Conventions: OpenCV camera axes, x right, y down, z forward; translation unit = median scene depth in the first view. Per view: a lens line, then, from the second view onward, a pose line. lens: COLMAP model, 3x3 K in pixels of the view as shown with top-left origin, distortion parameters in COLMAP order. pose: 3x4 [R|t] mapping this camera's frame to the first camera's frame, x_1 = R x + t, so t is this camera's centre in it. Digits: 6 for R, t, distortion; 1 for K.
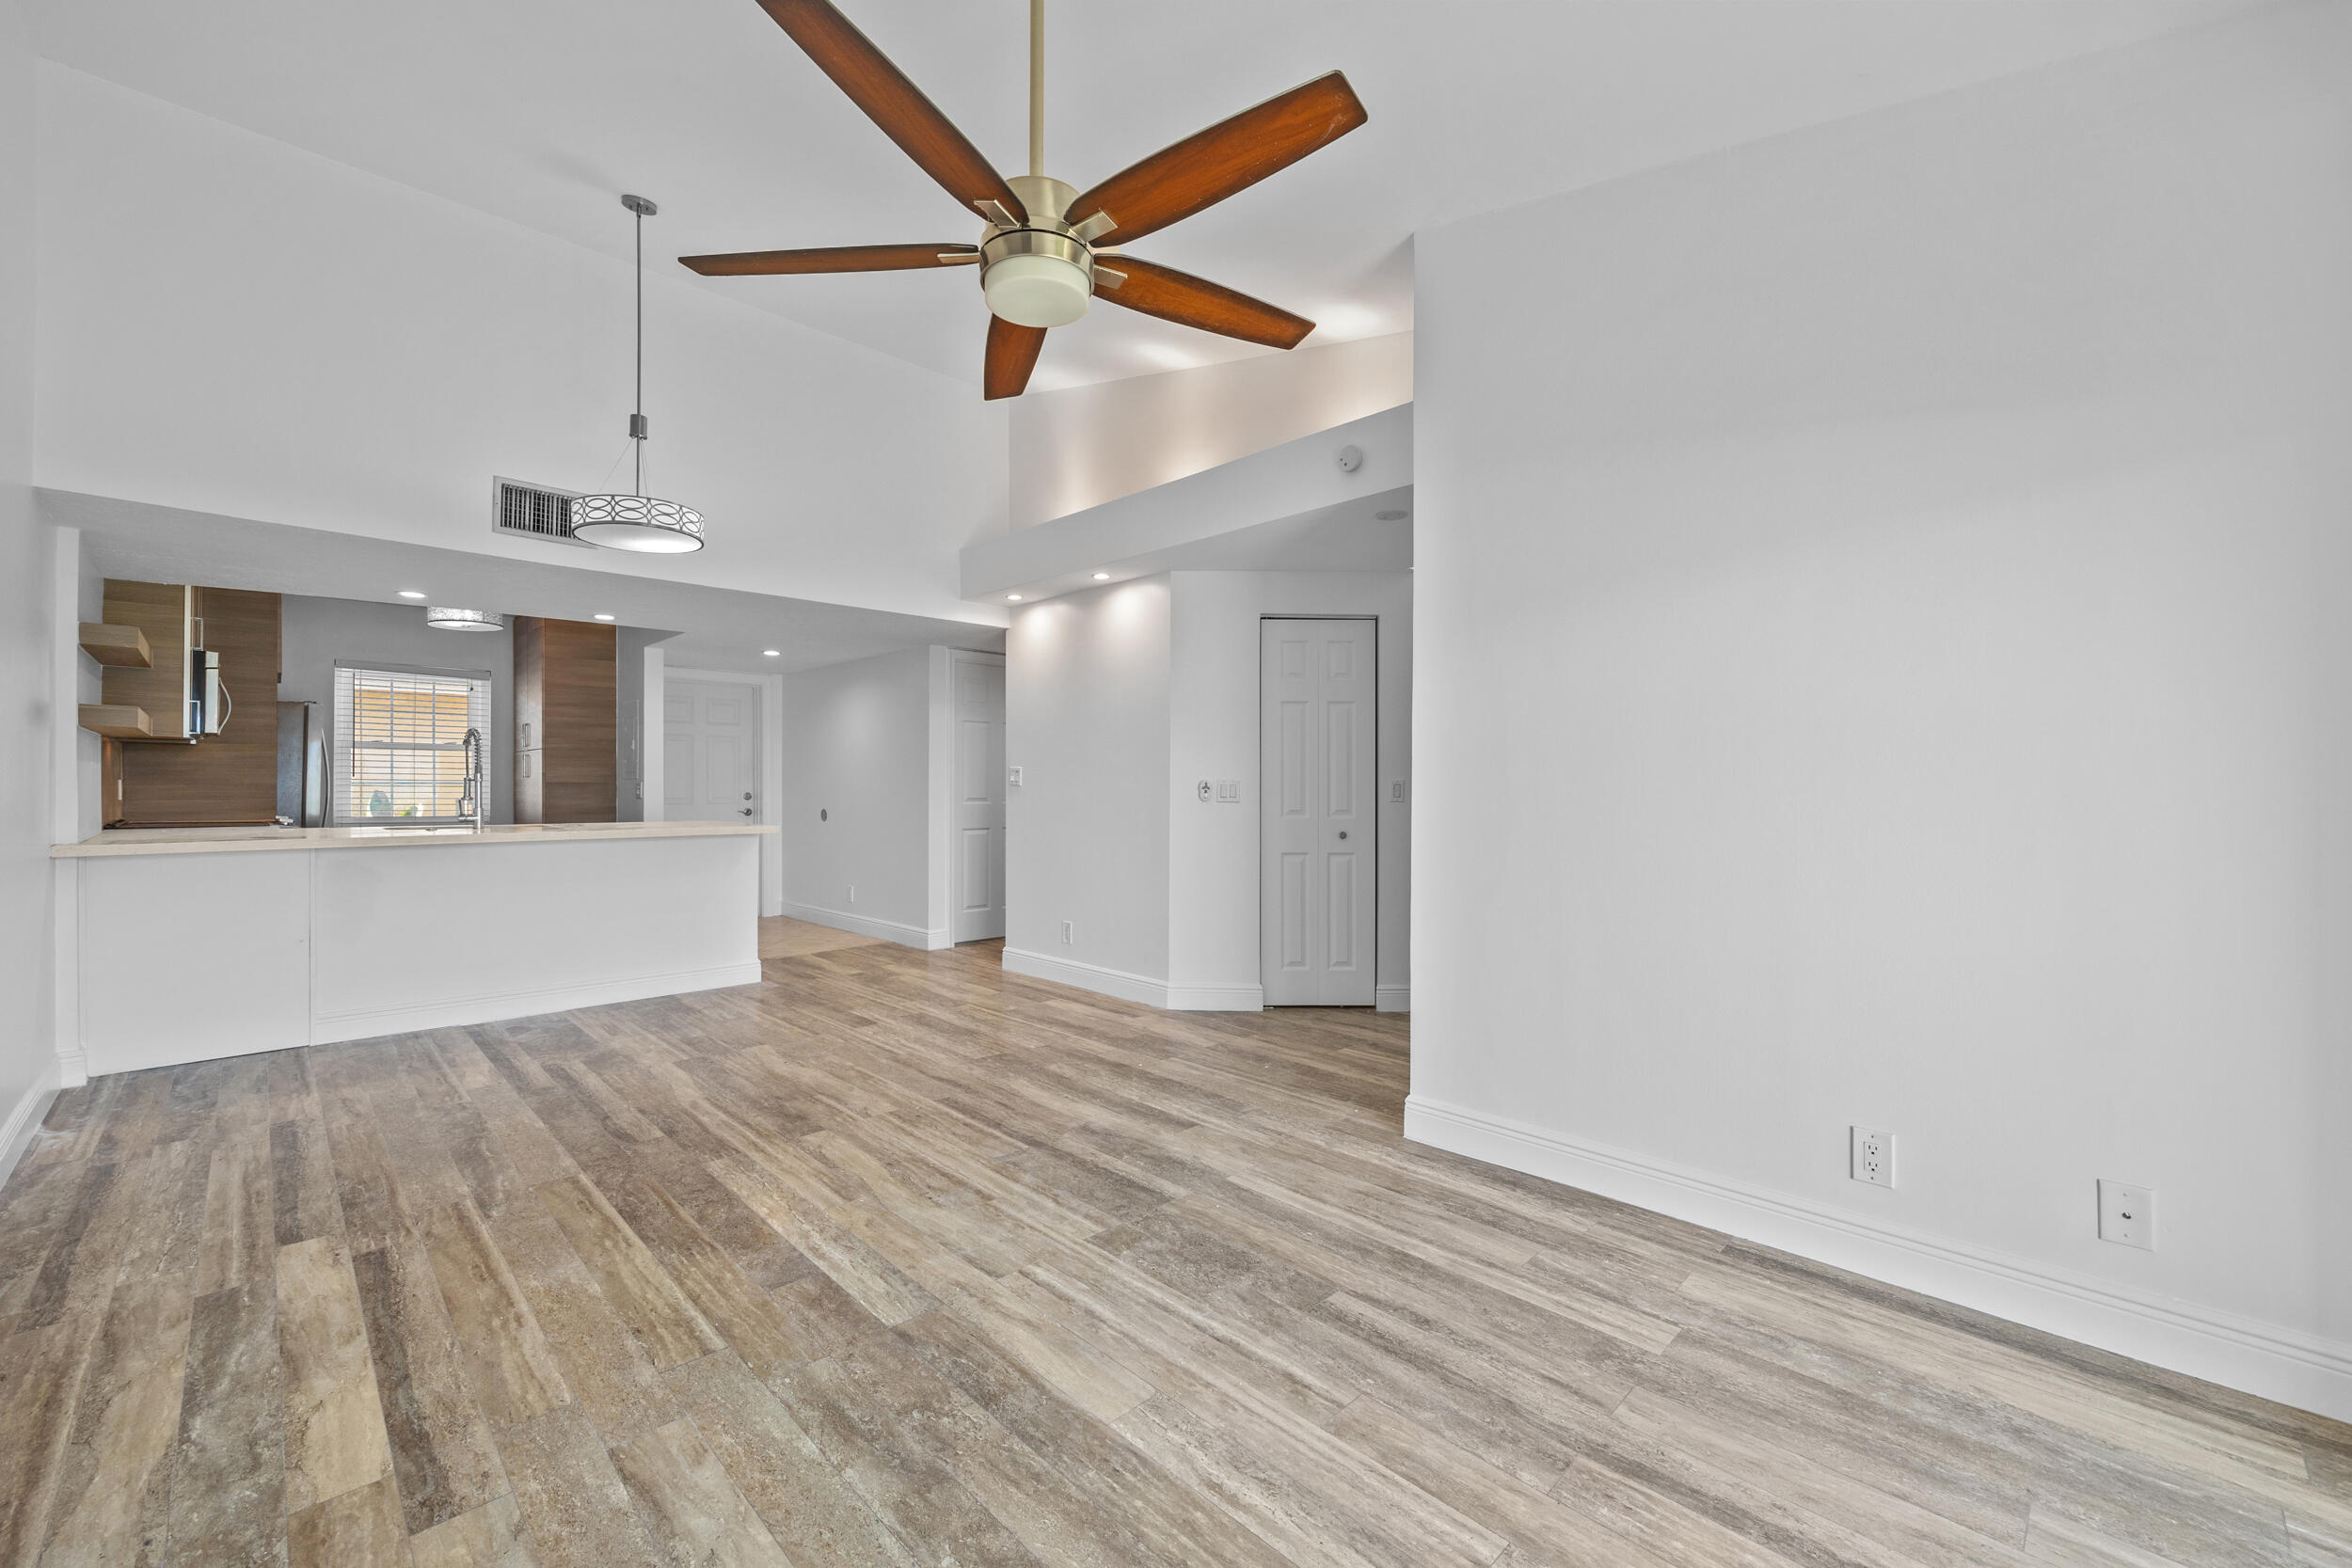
lens RADIAL K [[946.7, 0, 1185.1], [0, 946.7, 789.7], [0, 0, 1]] dist [0.001585, -0.000963]
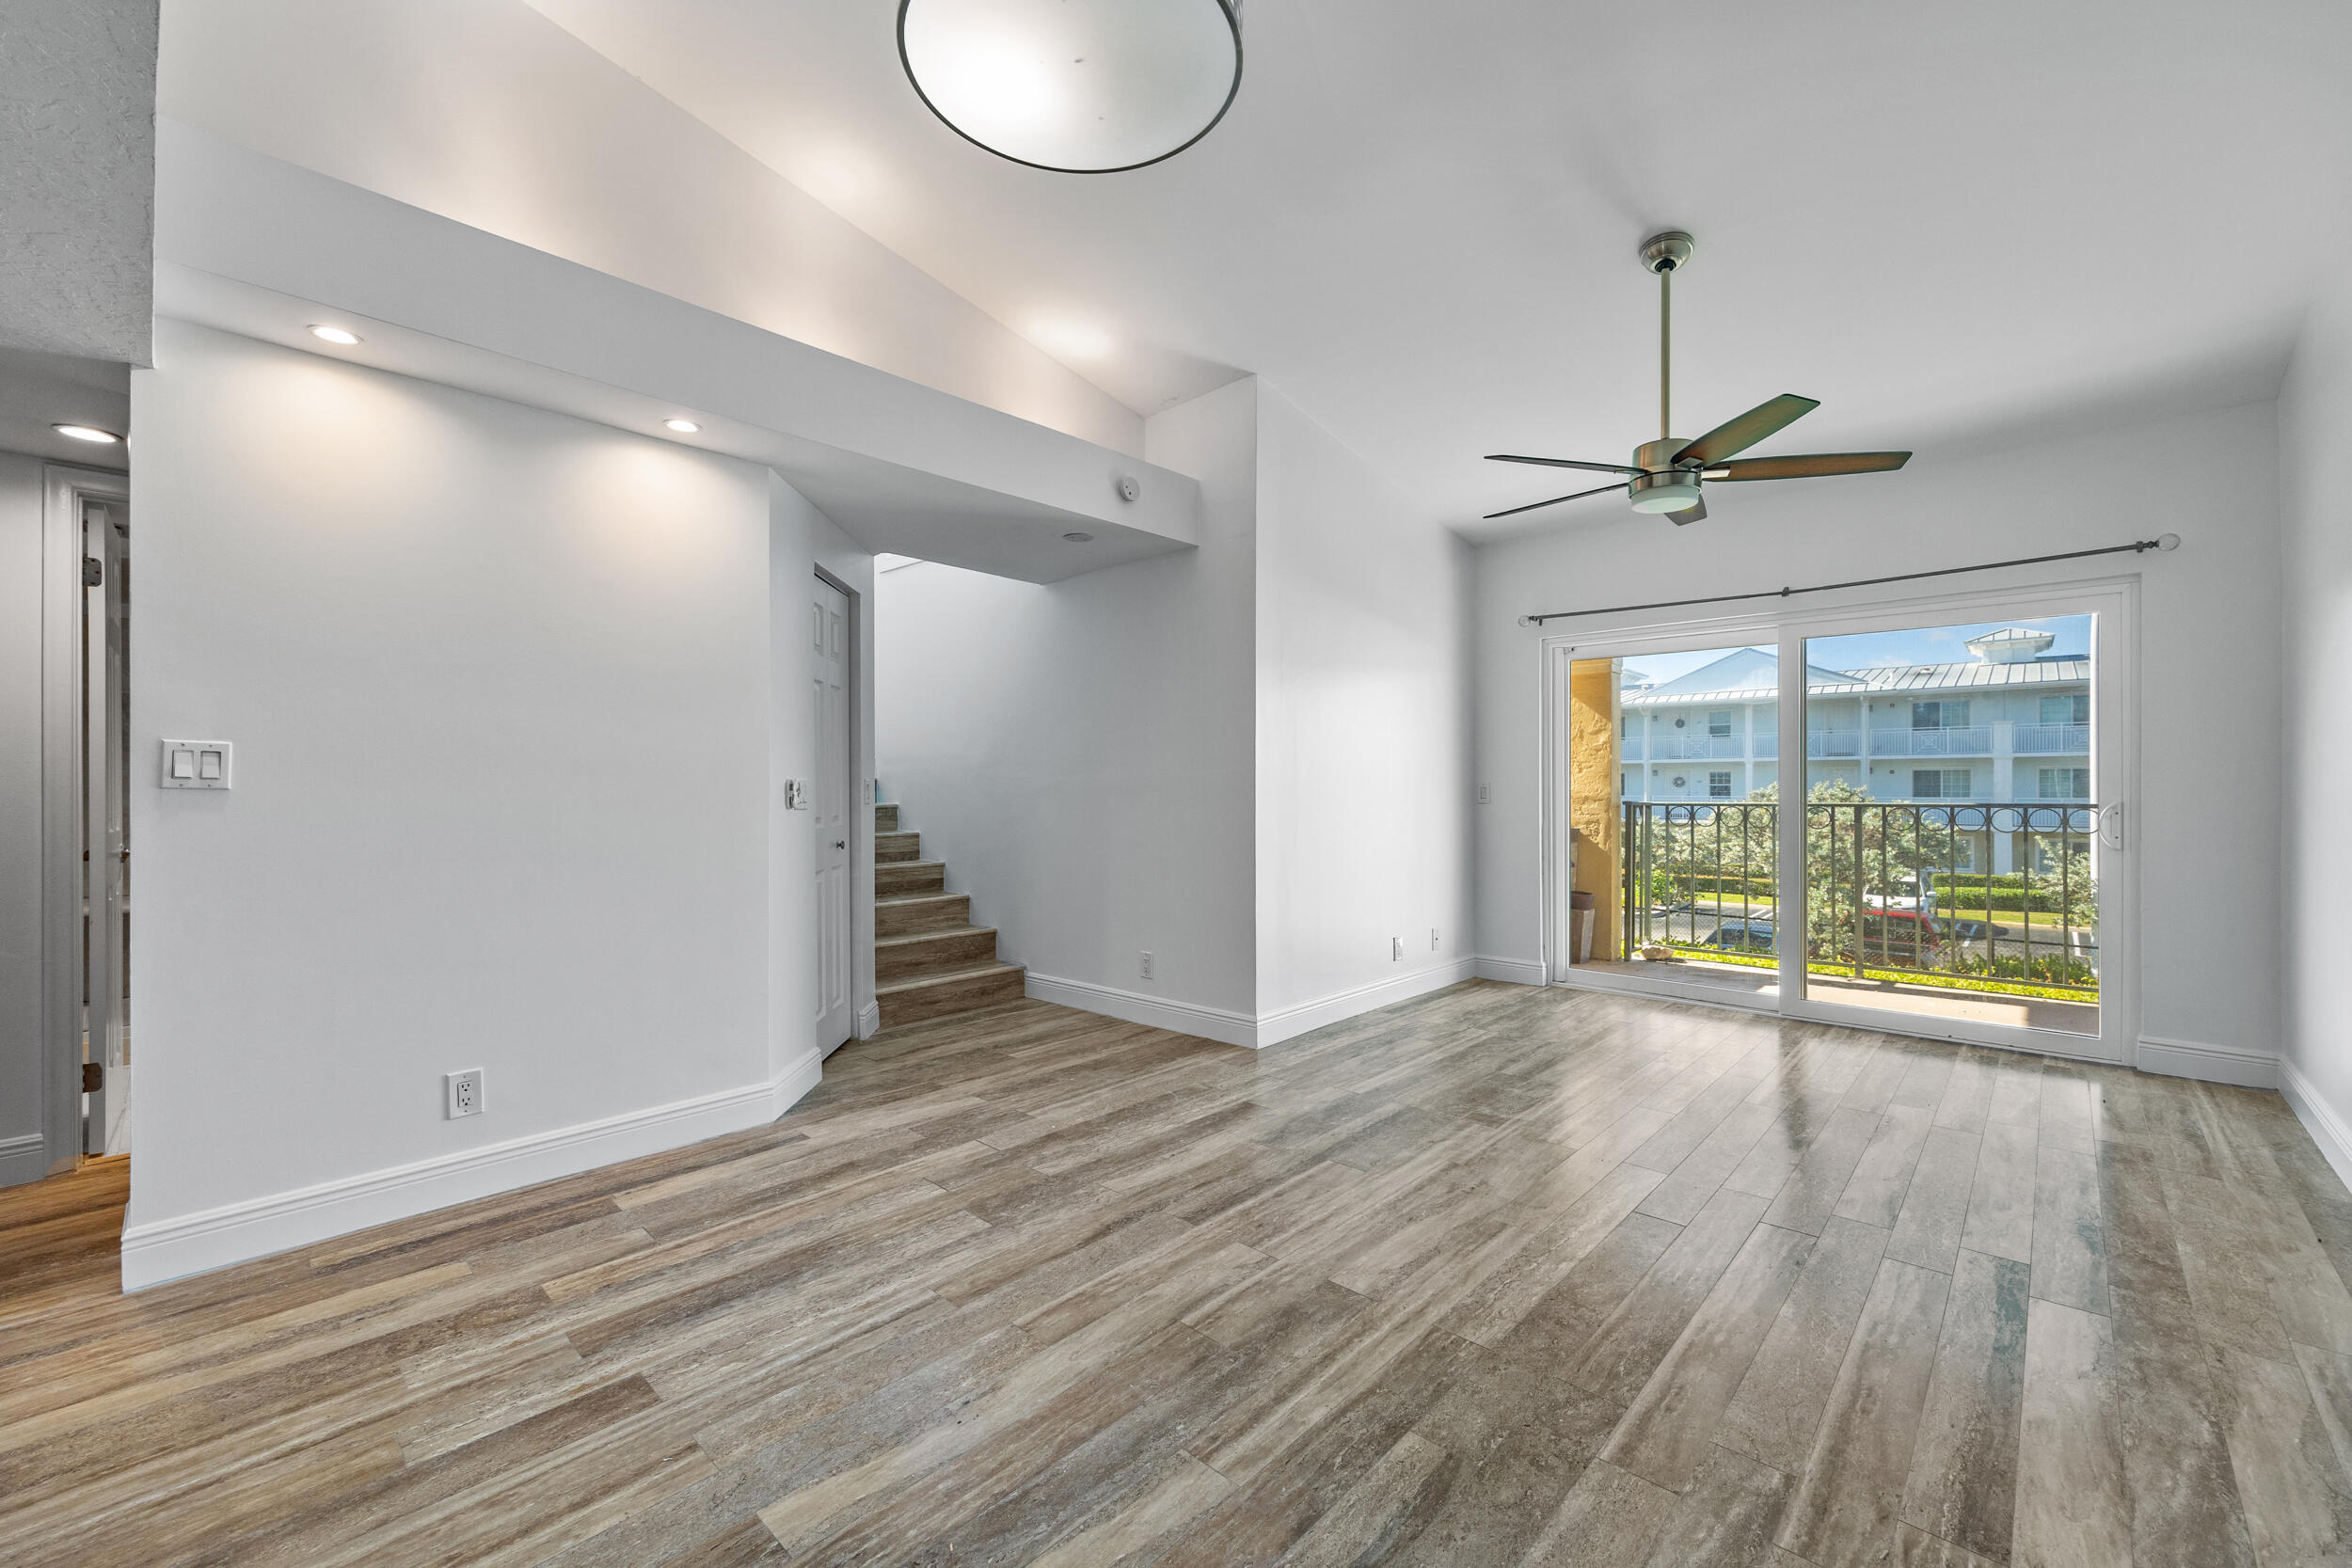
lens RADIAL K [[946.7, 0, 1179.2], [0, 946.7, 788.4], [0, 0, 1]] dist [0.001585, -0.000963]
pose [[-0.043248, -0.003781, 0.999057, -1.049676], [0.005957, 0.999974, 0.004042, -0.005691], [-0.999047, 0.006126, -0.043225, 1.117313]]
